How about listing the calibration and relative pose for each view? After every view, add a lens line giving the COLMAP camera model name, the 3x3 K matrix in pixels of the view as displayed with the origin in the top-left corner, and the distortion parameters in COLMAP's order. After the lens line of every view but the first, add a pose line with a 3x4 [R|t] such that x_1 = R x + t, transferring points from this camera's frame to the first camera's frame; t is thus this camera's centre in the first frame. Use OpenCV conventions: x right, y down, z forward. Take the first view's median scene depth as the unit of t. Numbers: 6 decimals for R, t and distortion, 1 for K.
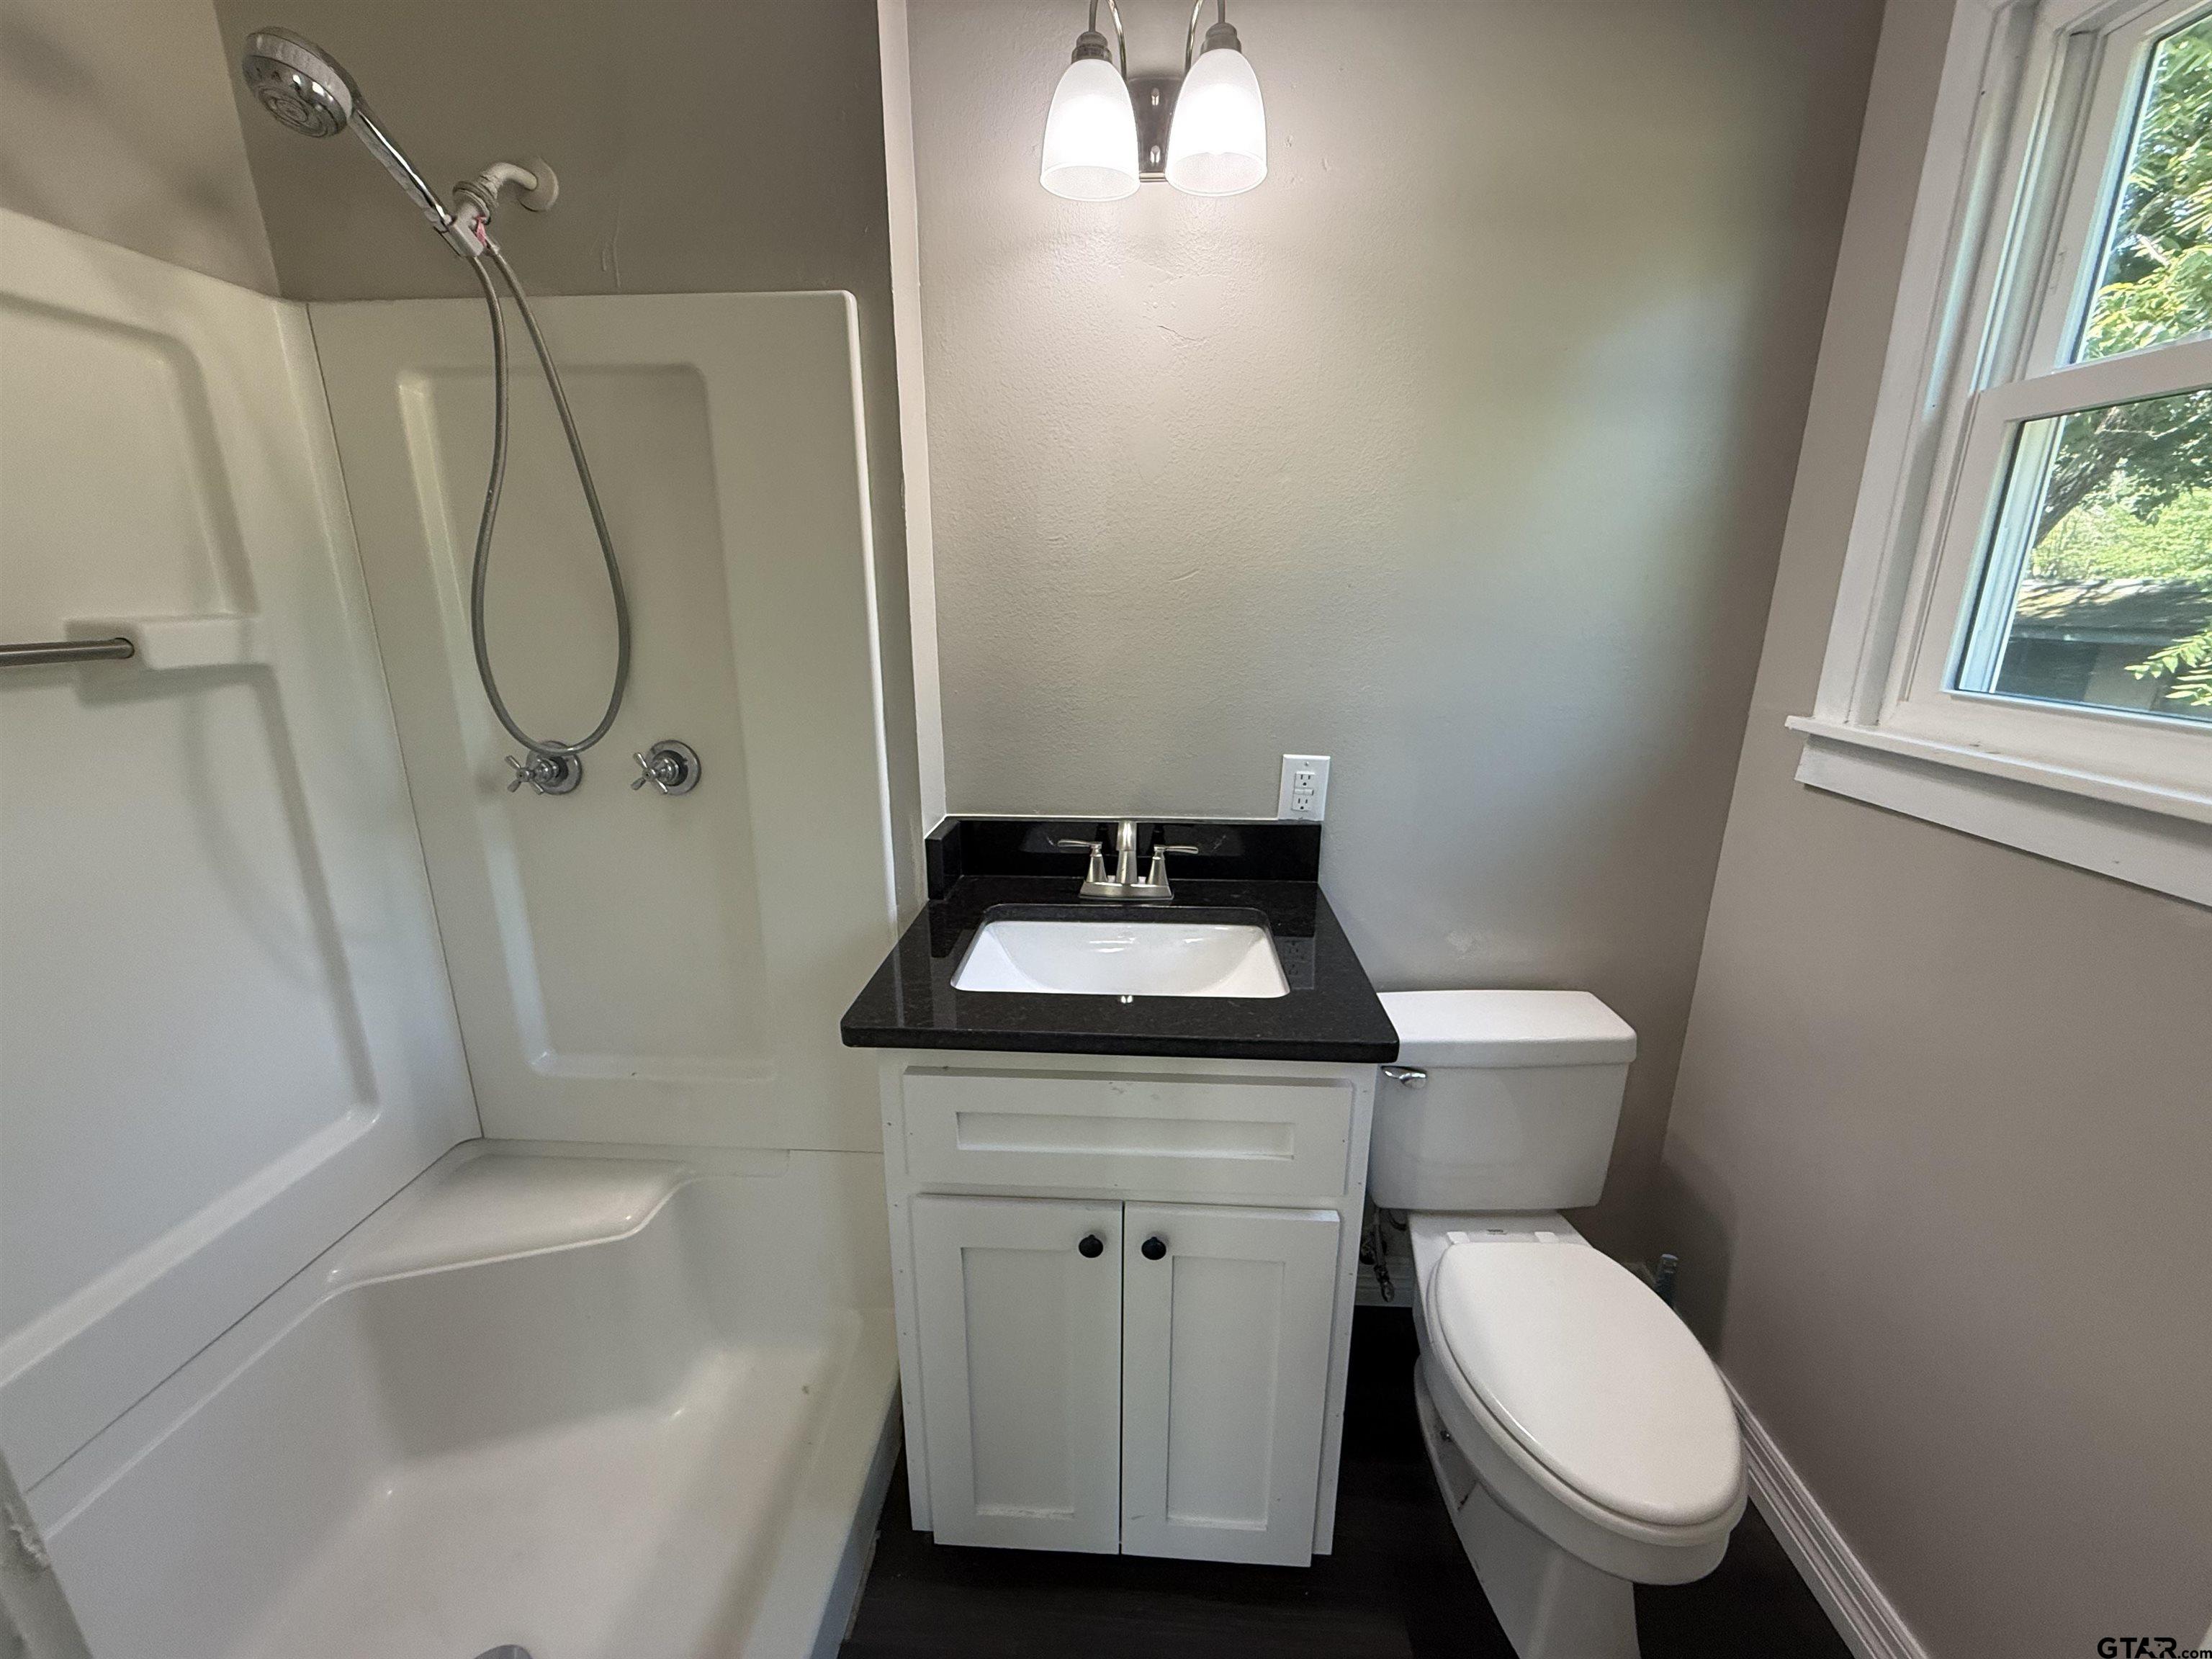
lens RADIAL K [[872.7, 0, 1104.9], [0, 872.7, 833.4], [0, 0, 1]] dist [0.000064, -0.000108]
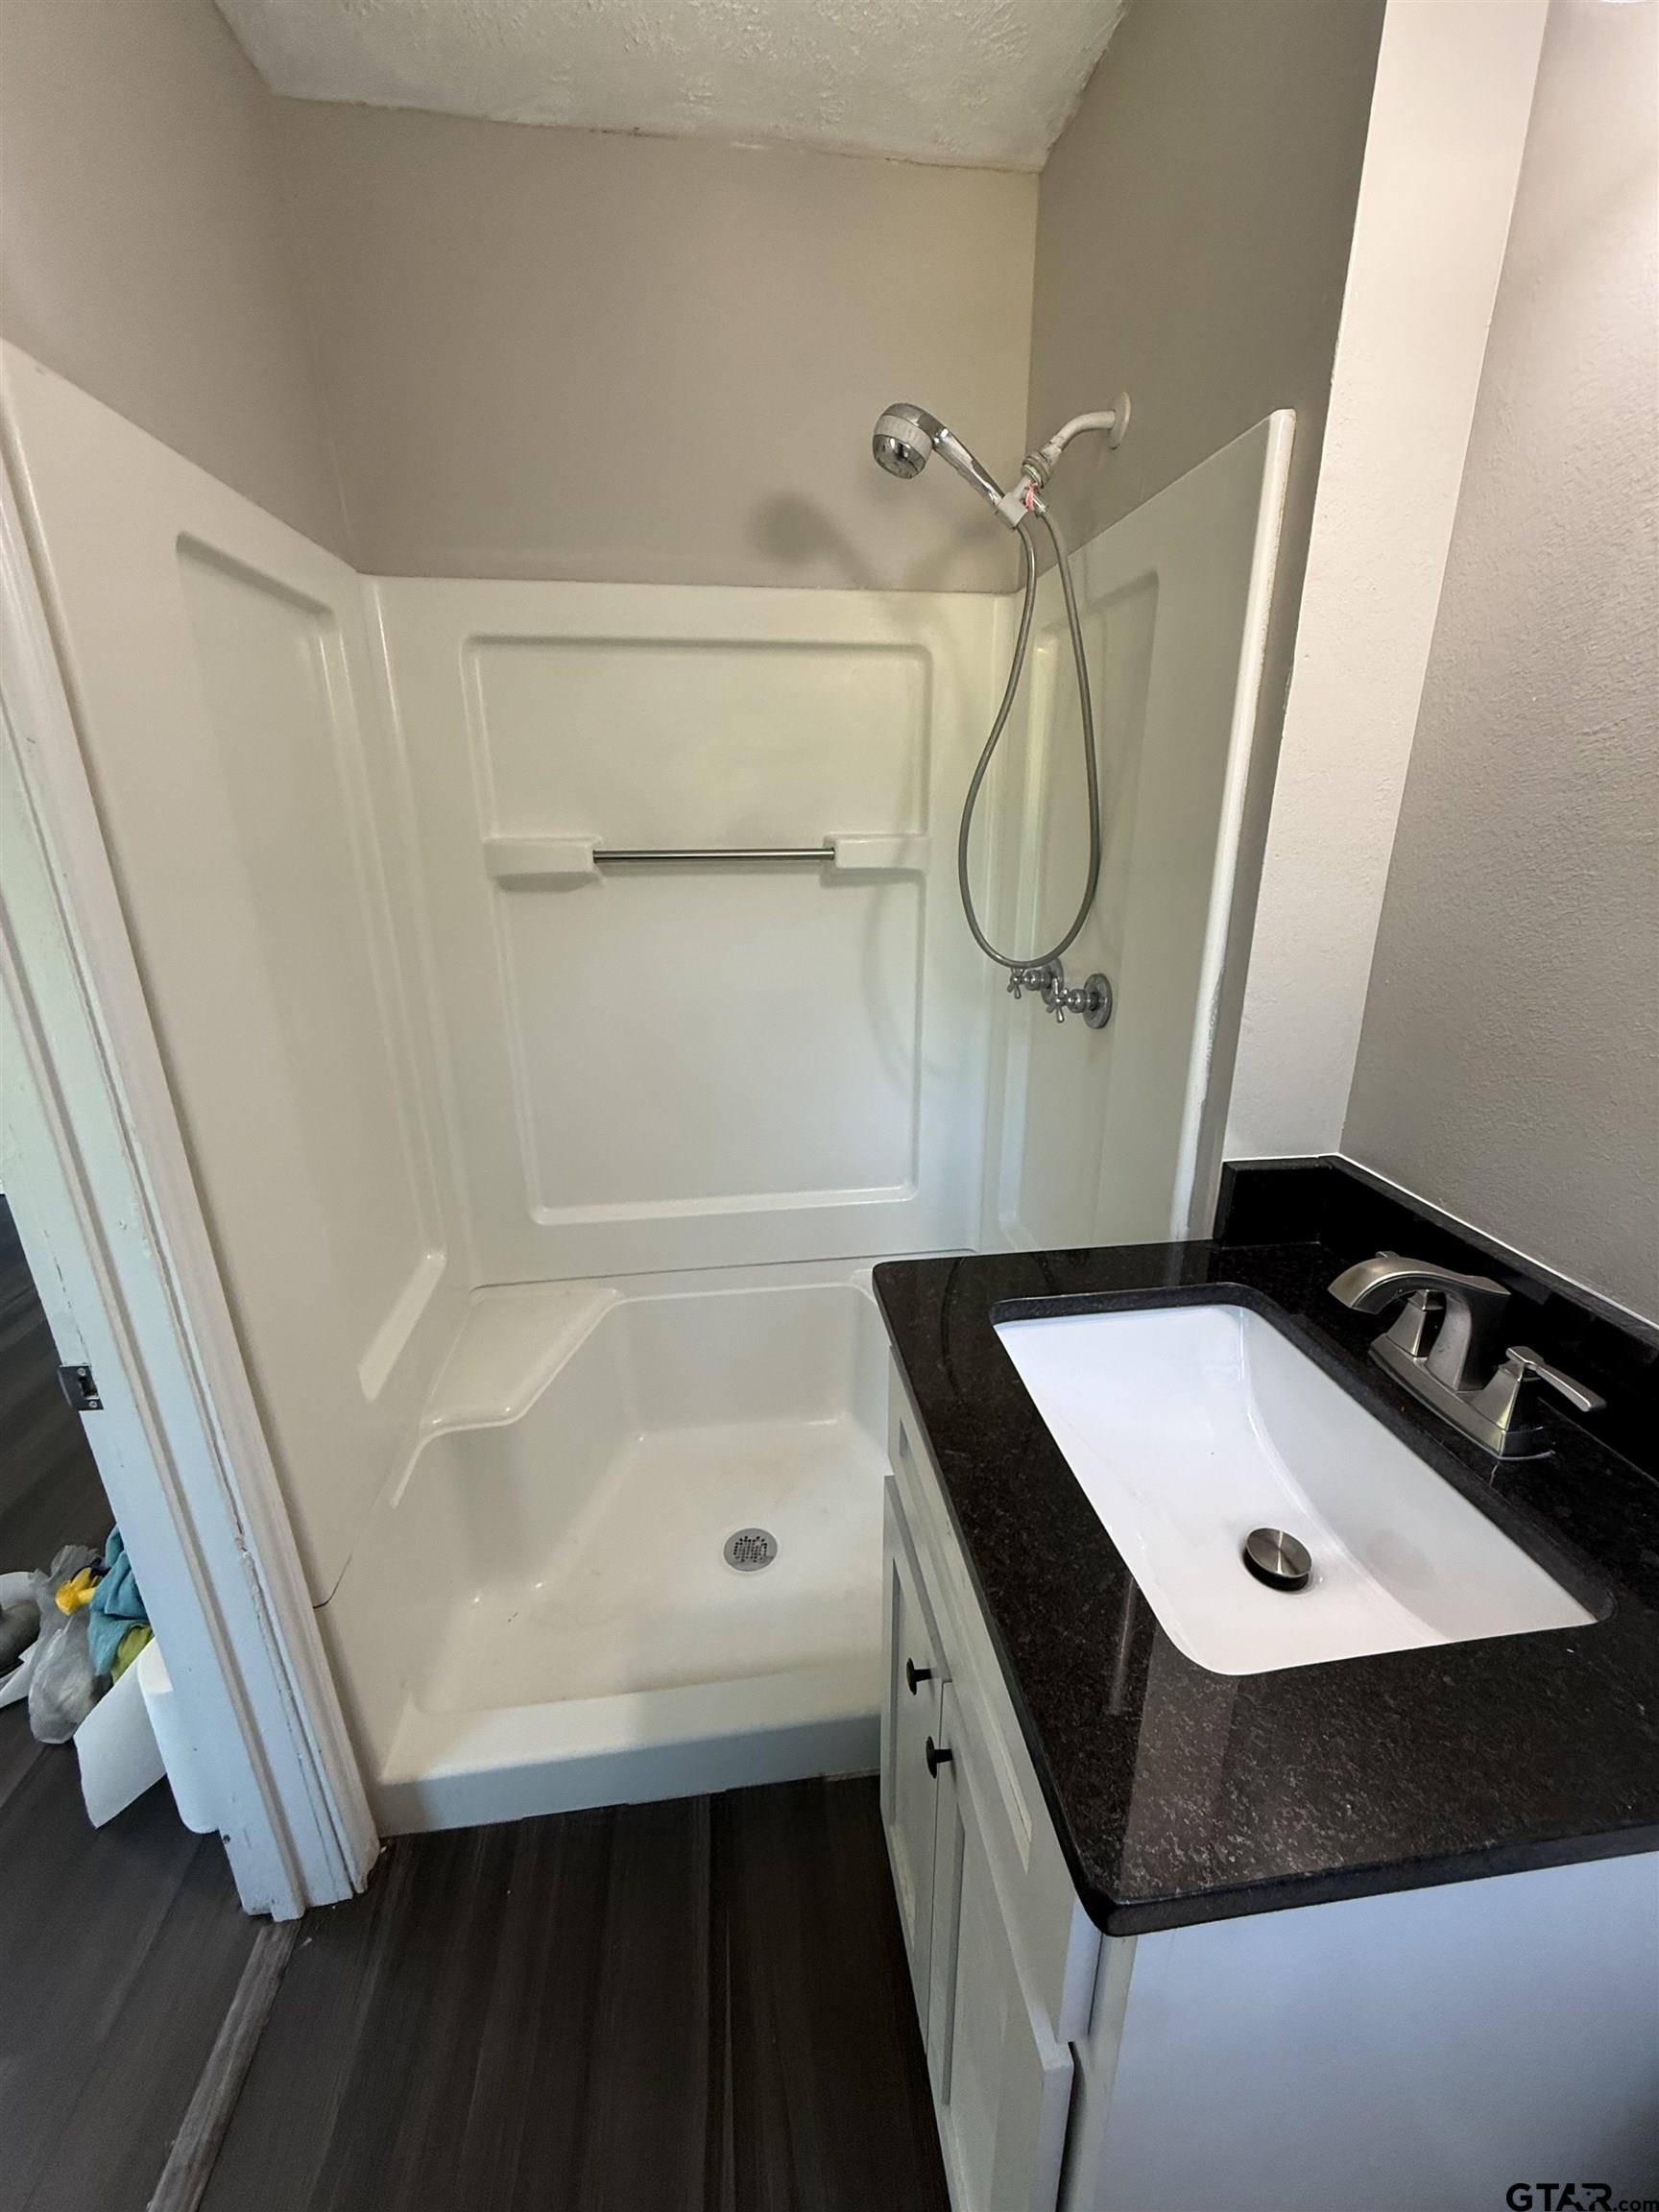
lens RADIAL K [[872.7, 0, 829.5], [0, 872.7, 1106.0], [0, 0, 1]] dist [0.000064, -0.000108]
pose [[0.195757, 0.317342, -0.927886, 0.502779], [-0.262902, 0.928539, 0.262101, -0.180336], [0.944755, 0.192635, 0.265198, 0.581044]]
